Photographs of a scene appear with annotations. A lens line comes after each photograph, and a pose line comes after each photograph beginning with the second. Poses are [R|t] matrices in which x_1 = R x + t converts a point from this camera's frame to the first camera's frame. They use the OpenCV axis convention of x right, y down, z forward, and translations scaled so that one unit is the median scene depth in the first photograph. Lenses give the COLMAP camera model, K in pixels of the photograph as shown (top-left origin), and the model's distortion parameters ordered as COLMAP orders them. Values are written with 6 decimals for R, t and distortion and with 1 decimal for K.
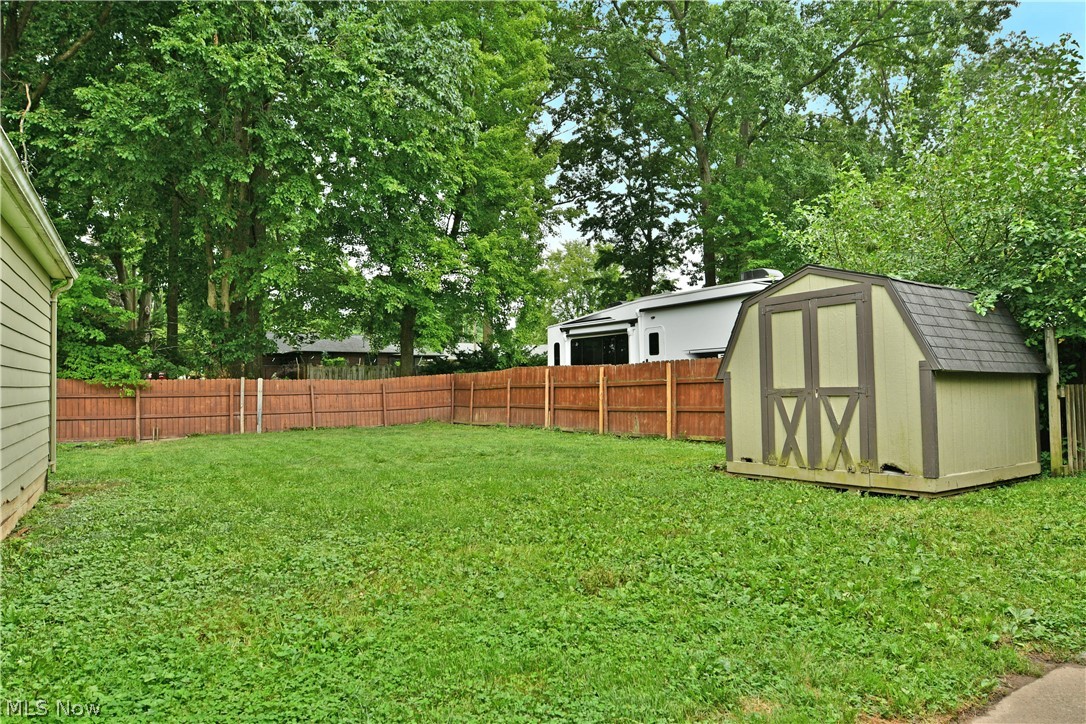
lens RADIAL K [[661.5, 0, 543.8], [0, 661.5, 362.3], [0, 0, 1]] dist [-0.009899, -0.005388]
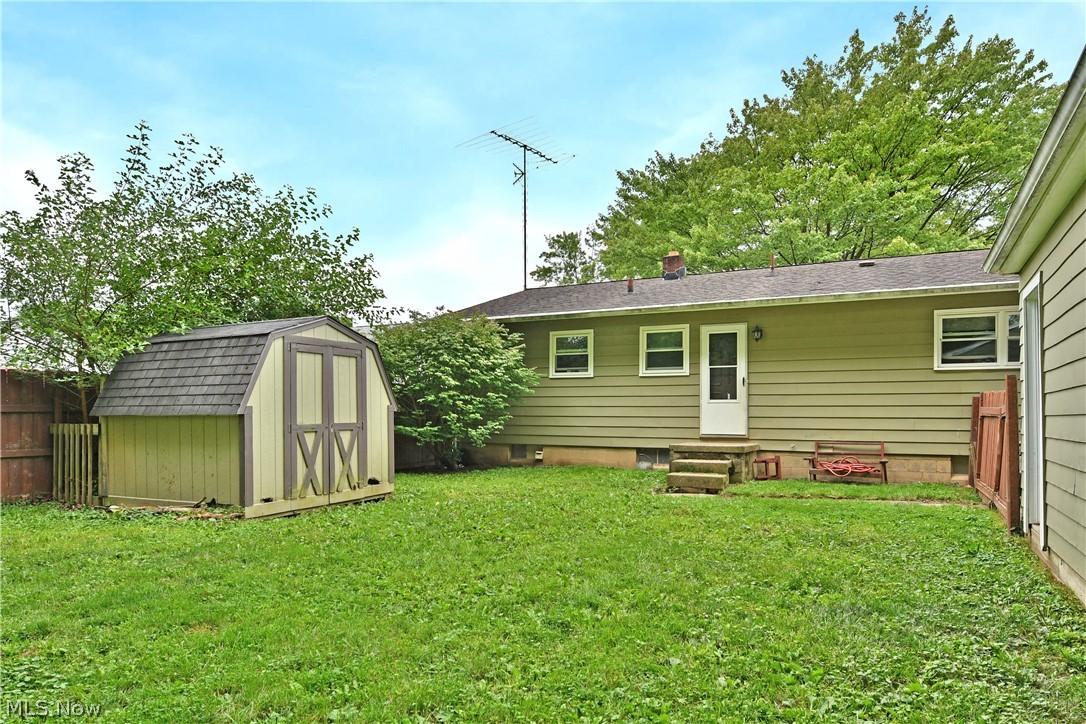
lens RADIAL K [[661.5, 0, 554.8], [0, 661.5, 410.4], [0, 0, 1]] dist [-0.009899, -0.005388]
pose [[-0.505309, 0.023543, 0.862617, -0.772067], [-0.019501, 0.999061, -0.038691, 0.051041], [-0.862718, -0.036373, -0.504376, 1.204893]]
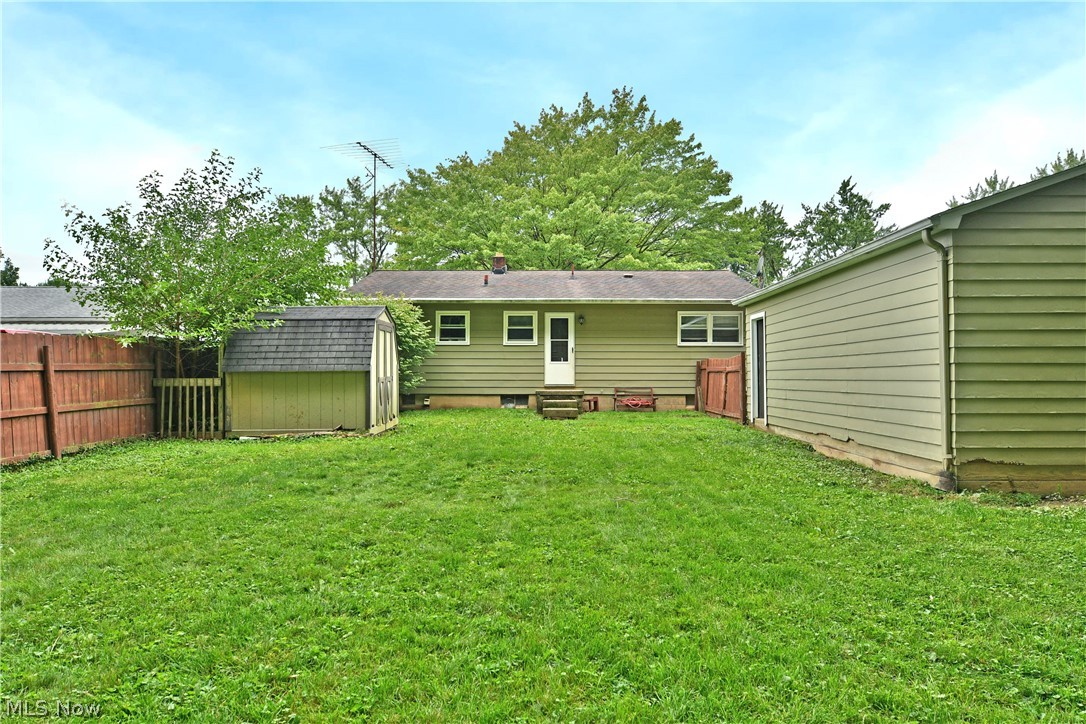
lens RADIAL K [[661.5, 0, 542.8], [0, 661.5, 366.5], [0, 0, 1]] dist [-0.009899, -0.005388]
pose [[-0.845800, 0.025572, 0.532887, -0.858623], [0.000152, 0.998862, -0.047691, 0.091895], [-0.533500, -0.040256, -0.844842, 2.189712]]
